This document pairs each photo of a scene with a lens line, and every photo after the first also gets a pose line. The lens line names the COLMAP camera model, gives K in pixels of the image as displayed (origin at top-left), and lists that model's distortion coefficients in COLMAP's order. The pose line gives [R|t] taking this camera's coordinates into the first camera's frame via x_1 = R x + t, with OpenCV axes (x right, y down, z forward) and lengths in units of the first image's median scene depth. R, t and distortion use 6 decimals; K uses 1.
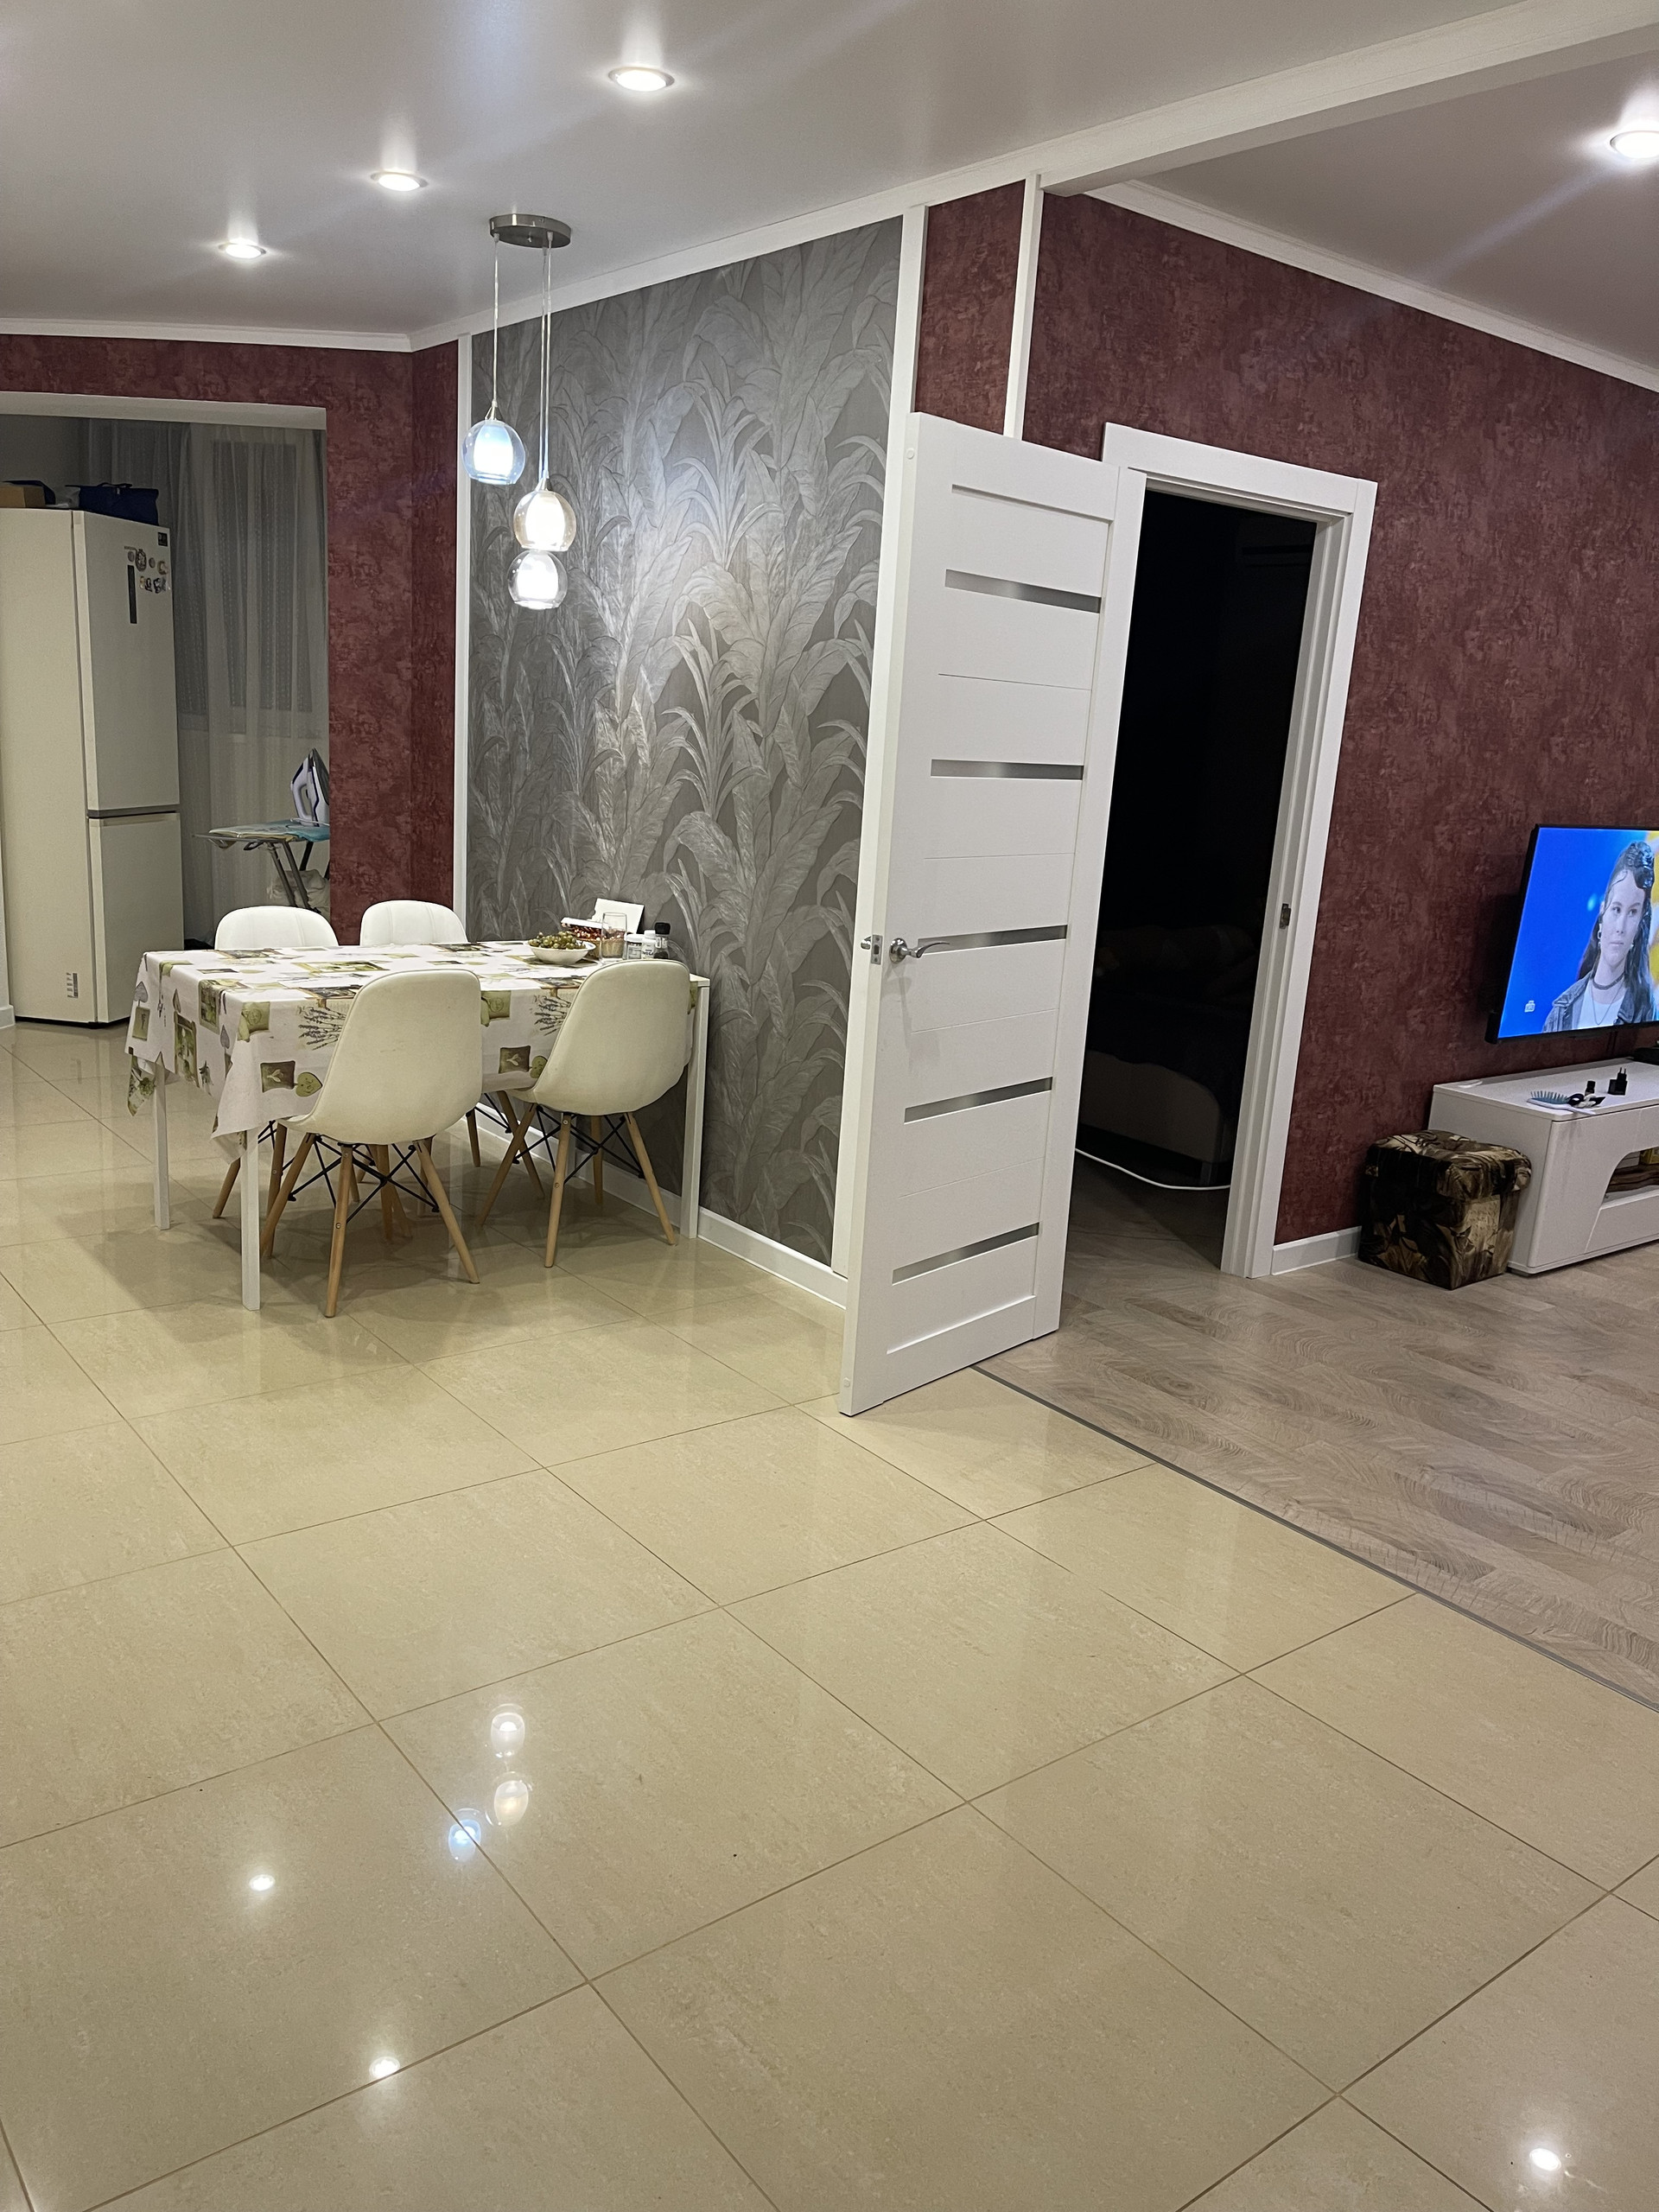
lens RADIAL K [[1613.7, 0, 820.0], [0, 1613.7, 1116.5], [0, 0, 1]] dist [0.046657, -0.086210]
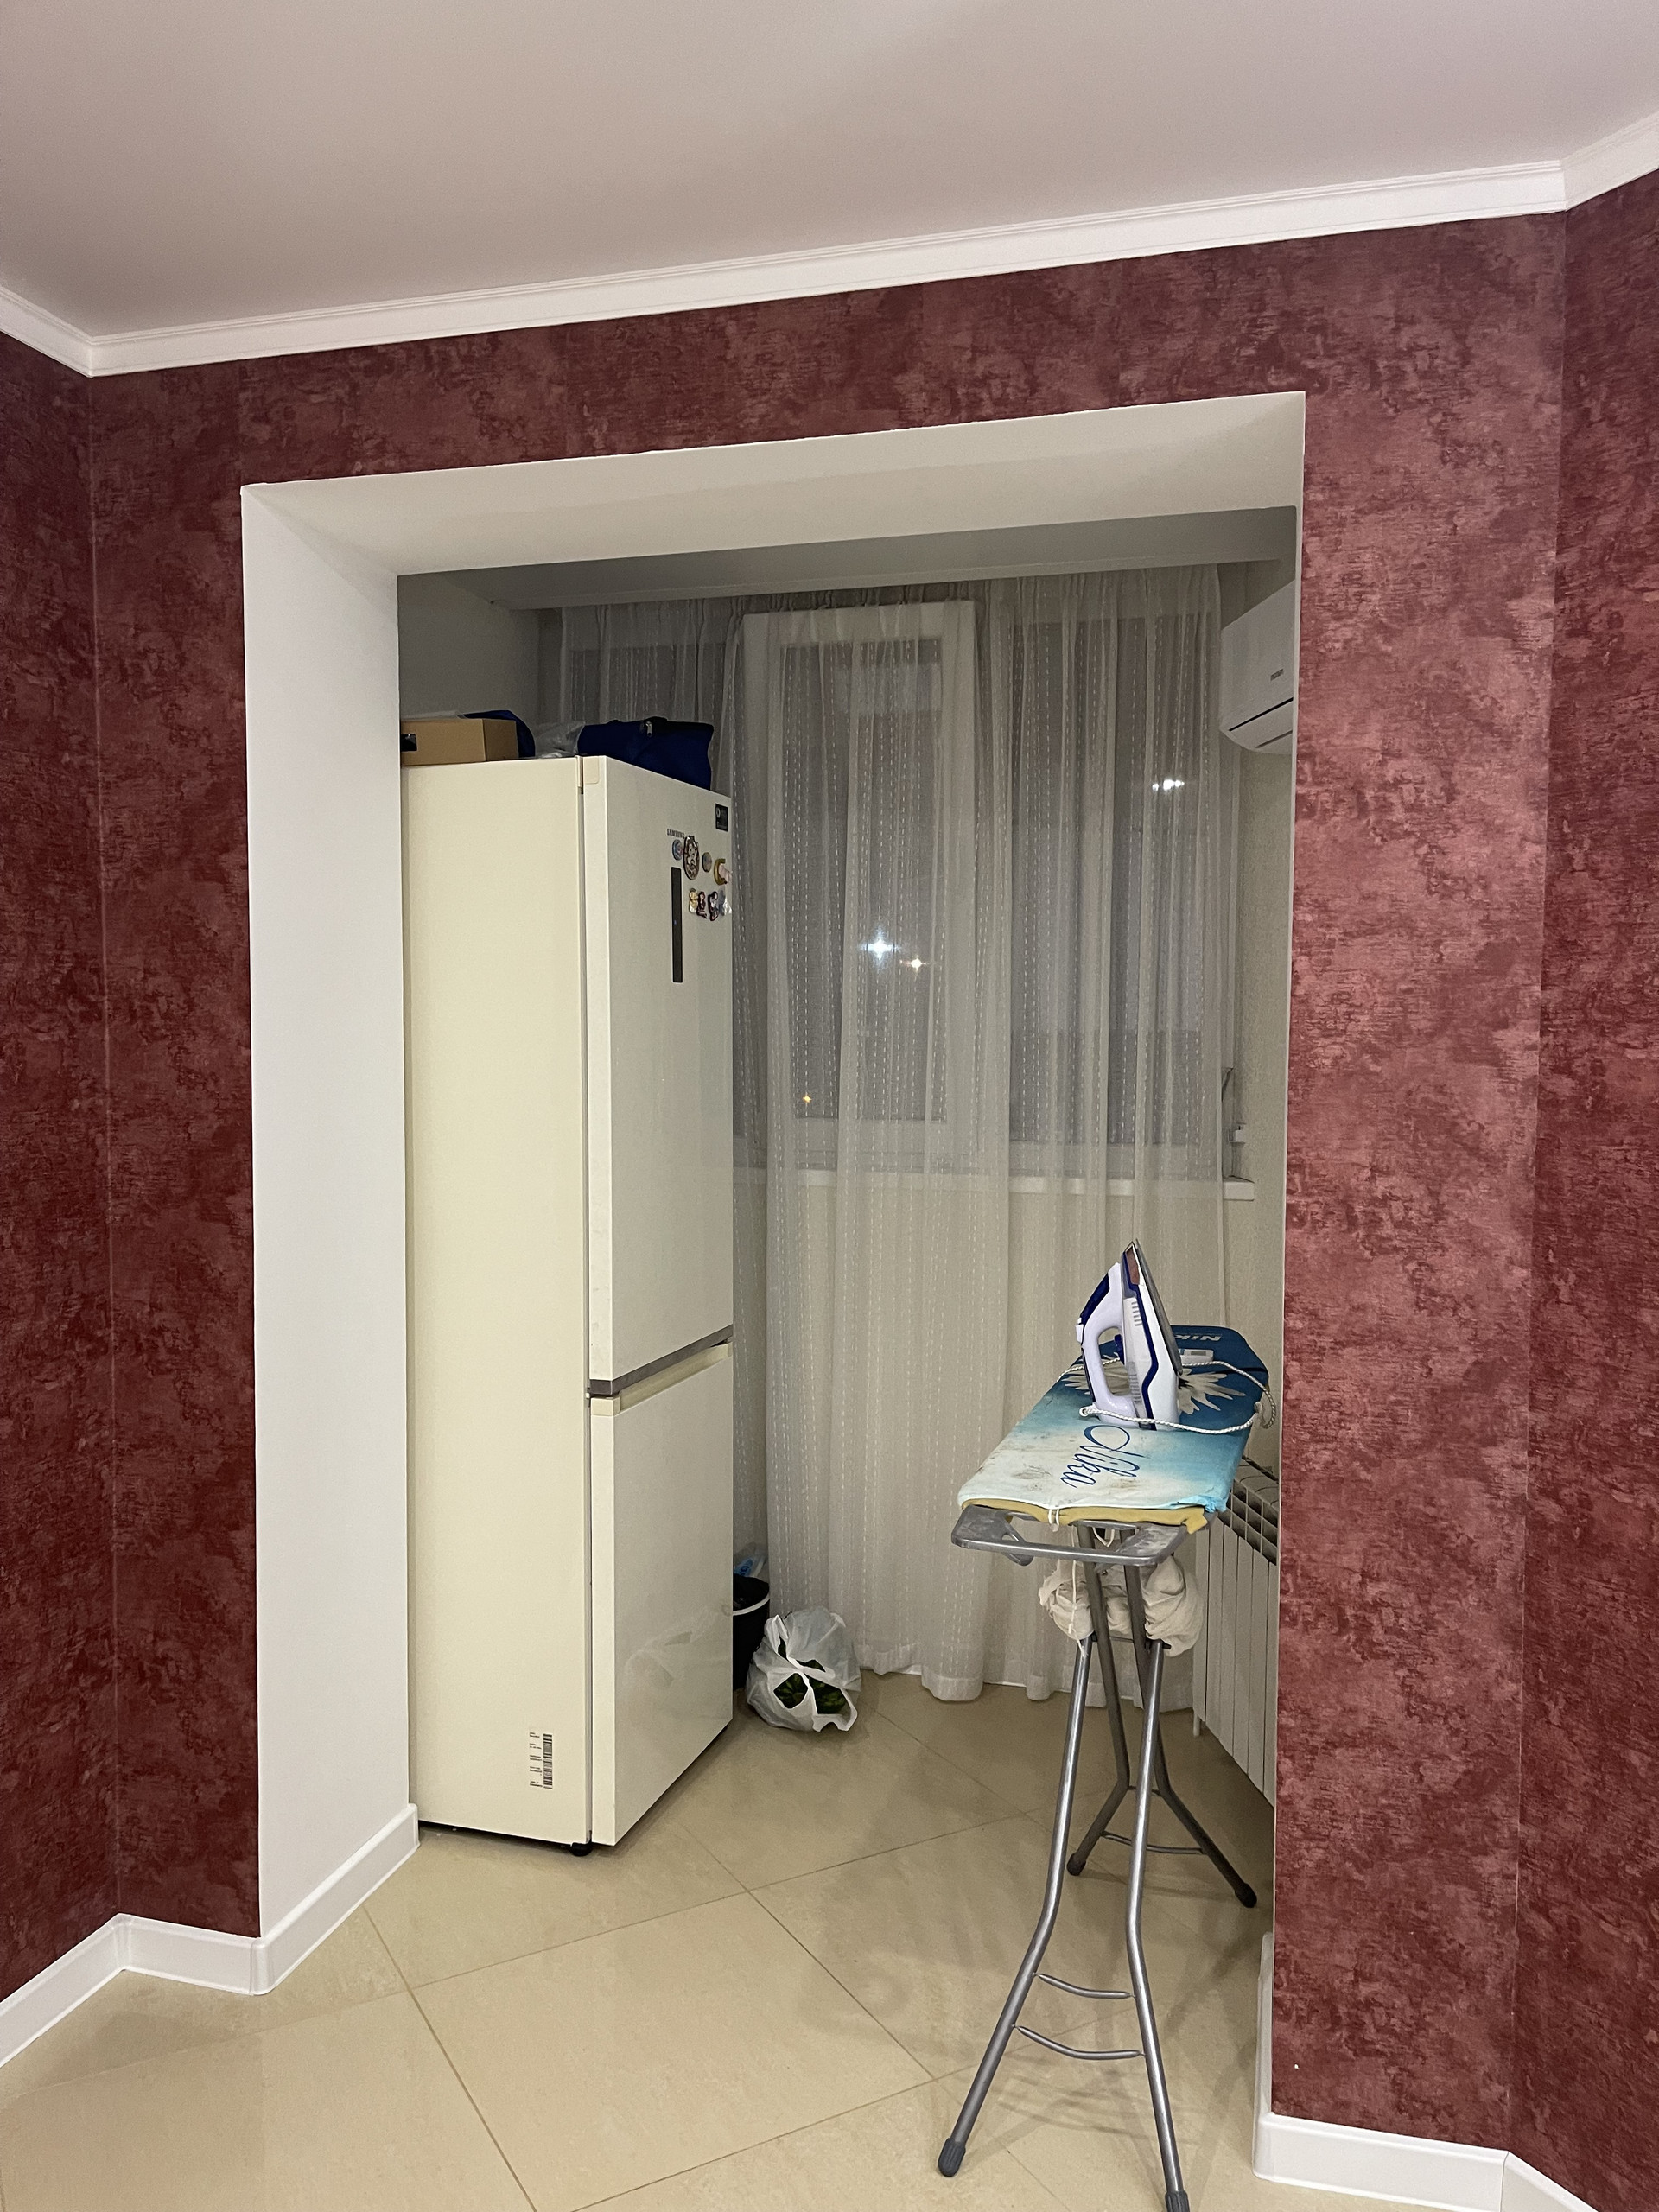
lens RADIAL K [[1661.4, 0, 829.5], [0, 1661.4, 1106.0], [0, 0, 1]] dist [0.029427, -0.003386]
pose [[0.985623, -0.054234, -0.160018, -0.345801], [0.021037, 0.979104, -0.202269, -0.190571], [0.167644, 0.195995, 0.966169, 0.614630]]
